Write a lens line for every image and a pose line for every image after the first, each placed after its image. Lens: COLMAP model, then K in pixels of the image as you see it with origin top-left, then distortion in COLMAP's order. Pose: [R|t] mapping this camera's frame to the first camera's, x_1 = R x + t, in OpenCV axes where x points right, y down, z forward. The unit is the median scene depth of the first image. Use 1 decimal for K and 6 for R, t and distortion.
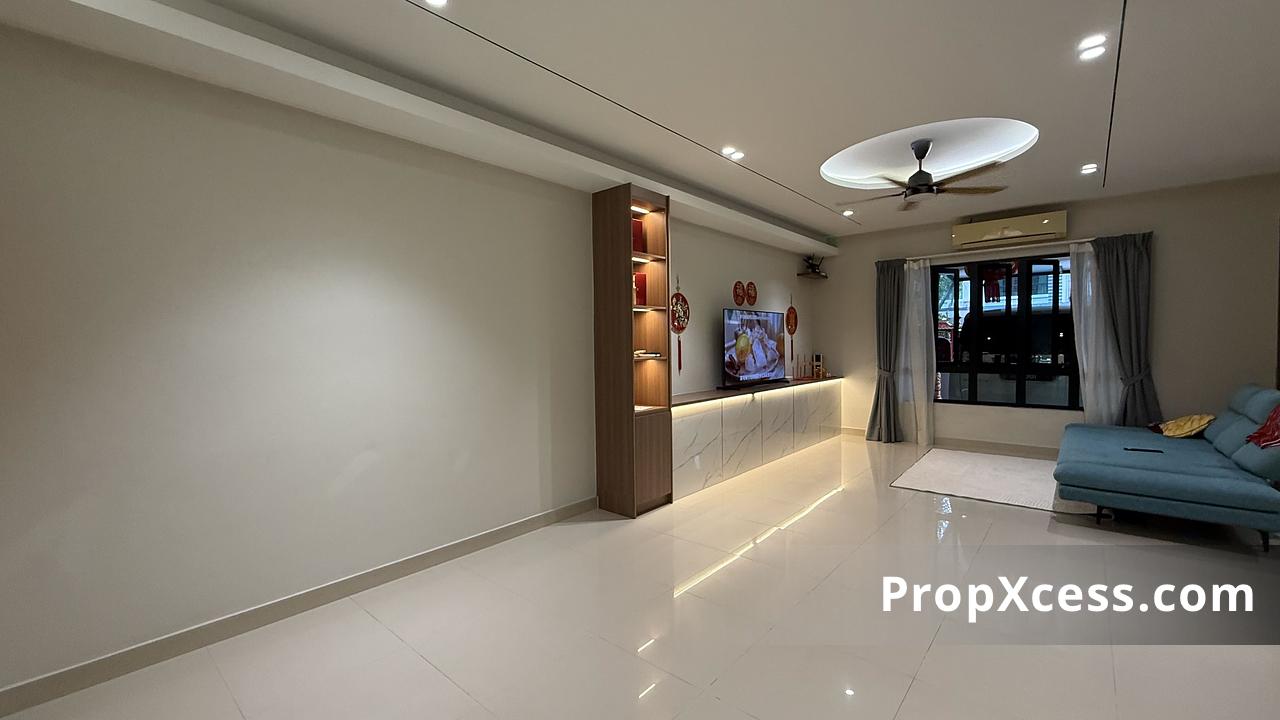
lens RADIAL K [[503.9, 0, 635.0], [0, 503.9, 353.9], [0, 0, 1]] dist [0.001063, -0.000113]
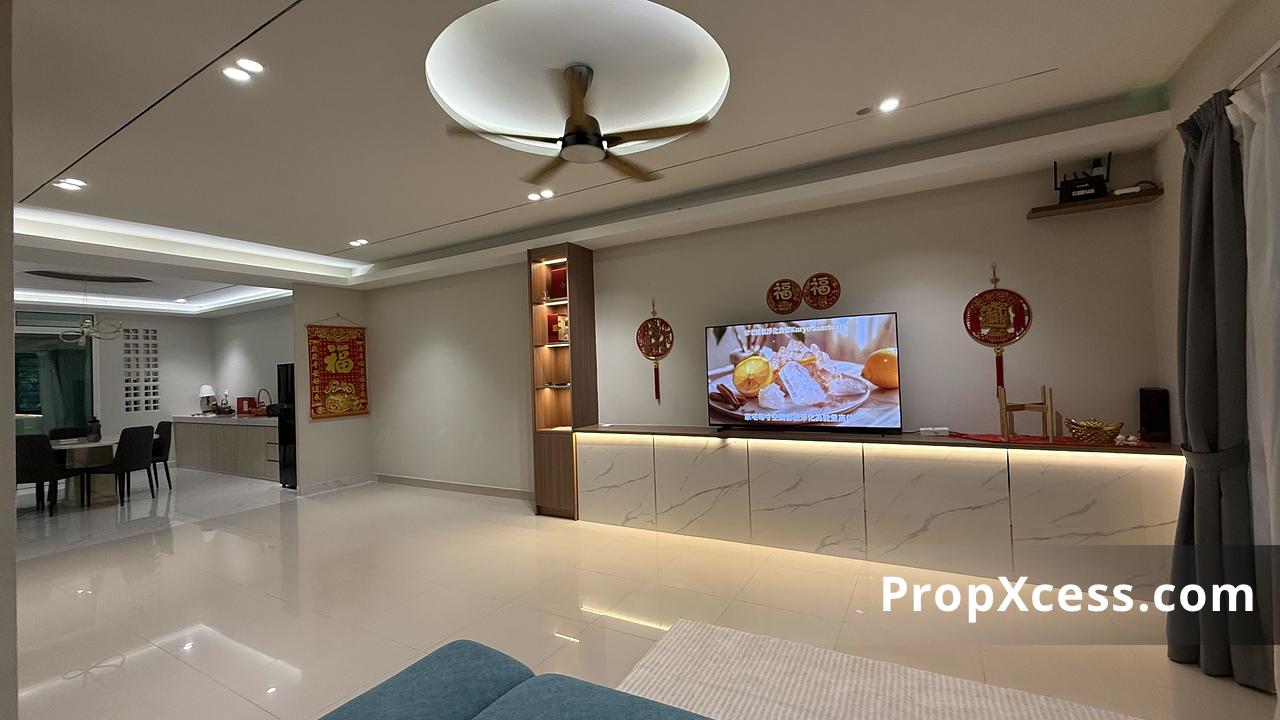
lens RADIAL K [[503.9, 0, 632.2], [0, 503.9, 363.1], [0, 0, 1]] dist [0.001063, -0.000113]
pose [[0.209231, -0.016126, -0.977733, 0.907180], [0.004220, 0.999870, -0.015588, -0.019774], [0.977857, -0.000864, 0.209271, 0.695597]]
